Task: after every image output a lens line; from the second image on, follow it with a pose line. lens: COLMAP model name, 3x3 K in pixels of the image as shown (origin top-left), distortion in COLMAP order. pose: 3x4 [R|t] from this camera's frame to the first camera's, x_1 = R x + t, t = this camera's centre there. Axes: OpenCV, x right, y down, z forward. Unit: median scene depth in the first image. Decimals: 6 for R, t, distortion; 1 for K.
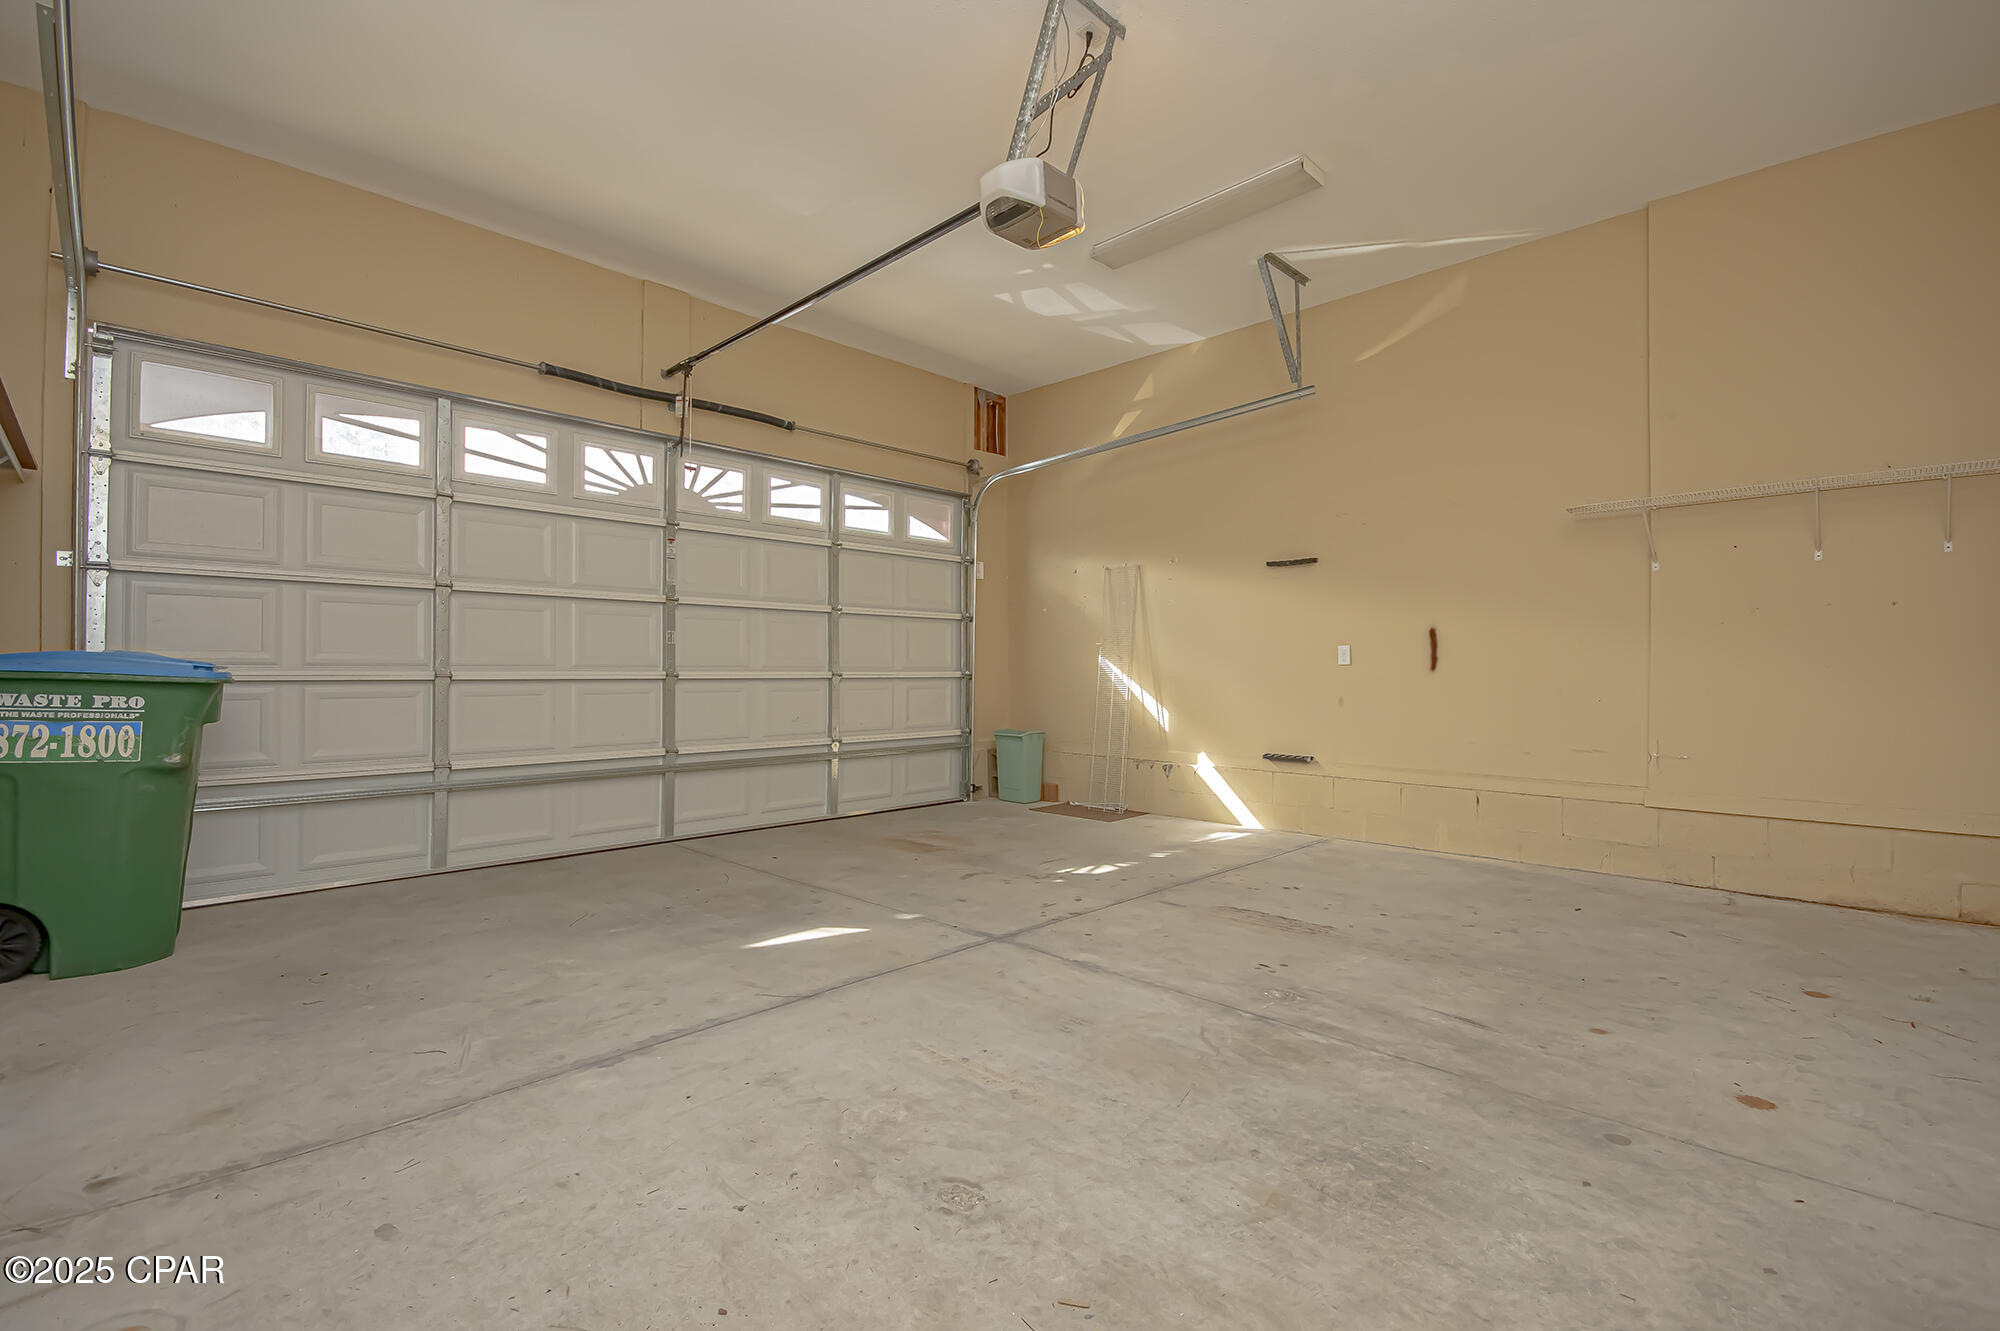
lens RADIAL K [[877.3, 0, 1013.8], [0, 877.3, 664.9], [0, 0, 1]] dist [0.002472, -0.007832]
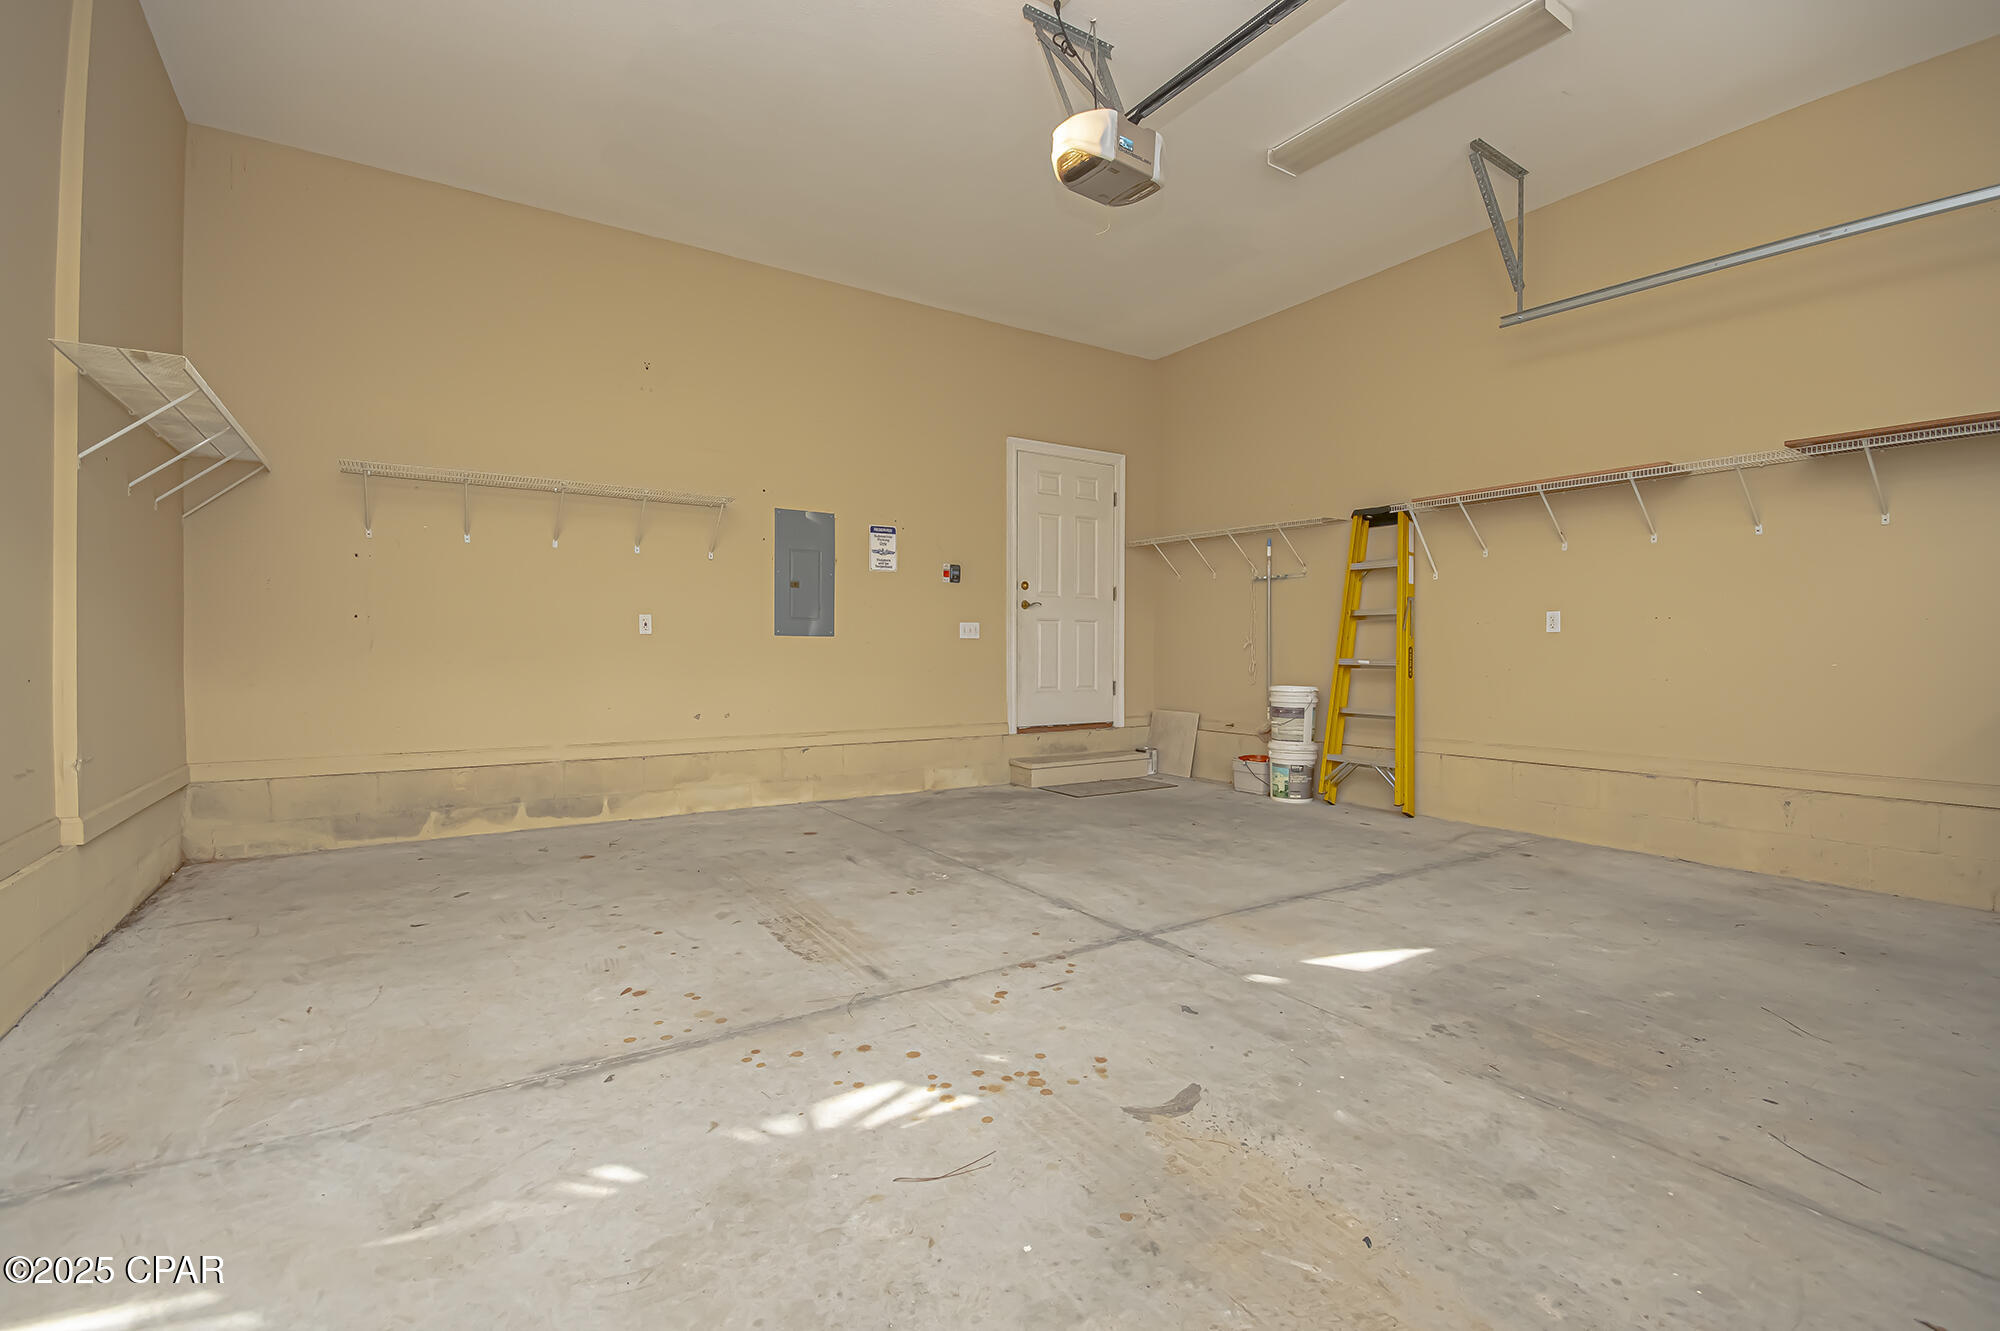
lens RADIAL K [[877.3, 0, 1013.8], [0, 877.3, 664.9], [0, 0, 1]] dist [0.002472, -0.007832]
pose [[-0.978641, -0.008978, 0.205381, -0.075282], [-0.007602, 0.999943, 0.007490, 0.030106], [-0.205437, 0.005769, -0.978653, 1.925833]]
